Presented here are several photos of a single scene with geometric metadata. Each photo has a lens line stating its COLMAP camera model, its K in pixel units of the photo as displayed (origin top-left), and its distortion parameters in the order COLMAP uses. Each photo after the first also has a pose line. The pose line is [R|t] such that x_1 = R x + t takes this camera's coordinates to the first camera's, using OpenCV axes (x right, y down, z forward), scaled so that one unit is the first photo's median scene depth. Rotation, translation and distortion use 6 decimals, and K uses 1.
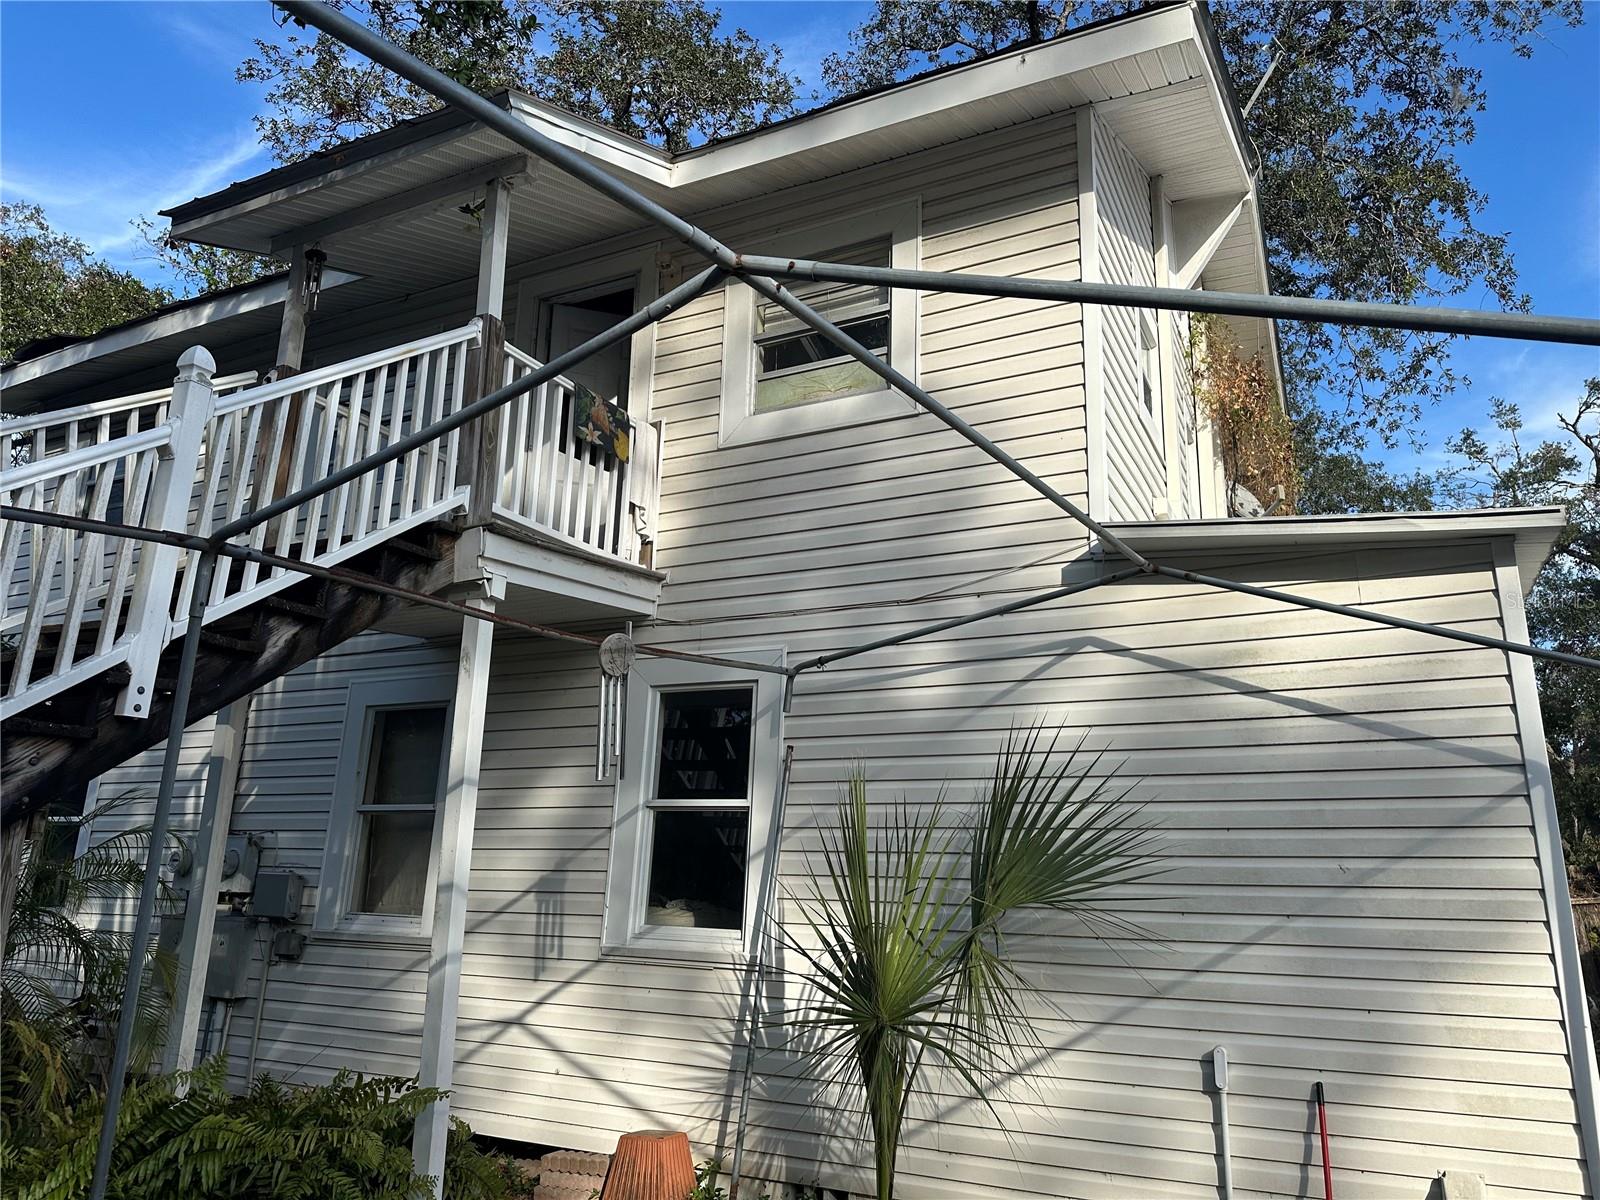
lens RADIAL K [[1114.2, 0, 806.8], [0, 1114.2, 596.4], [0, 0, 1]] dist [0.046912, -0.056759]
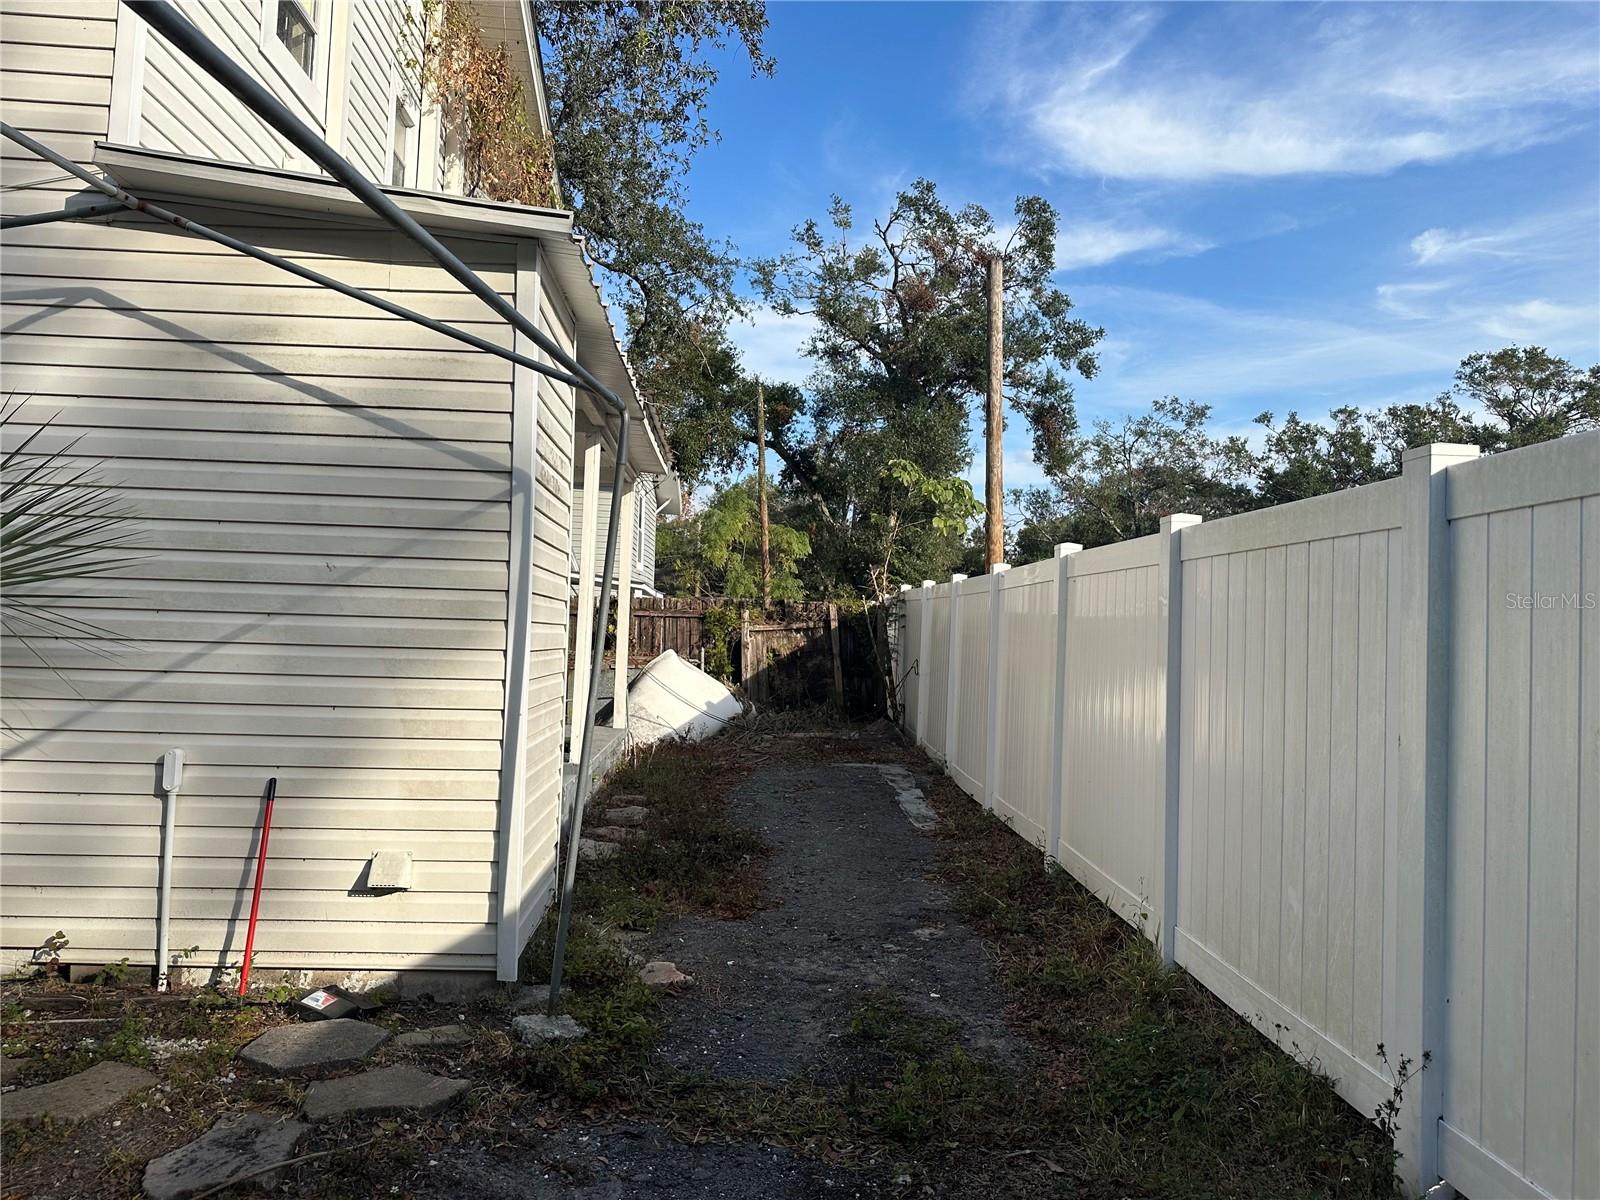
lens RADIAL K [[1114.2, 0, 797.5], [0, 1114.2, 605.0], [0, 0, 1]] dist [0.046912, -0.056759]
pose [[0.862061, 0.025016, 0.506188, 0.336569], [-0.143096, 0.970157, 0.195754, 0.030724], [-0.486184, -0.241185, 0.839913, 0.000290]]
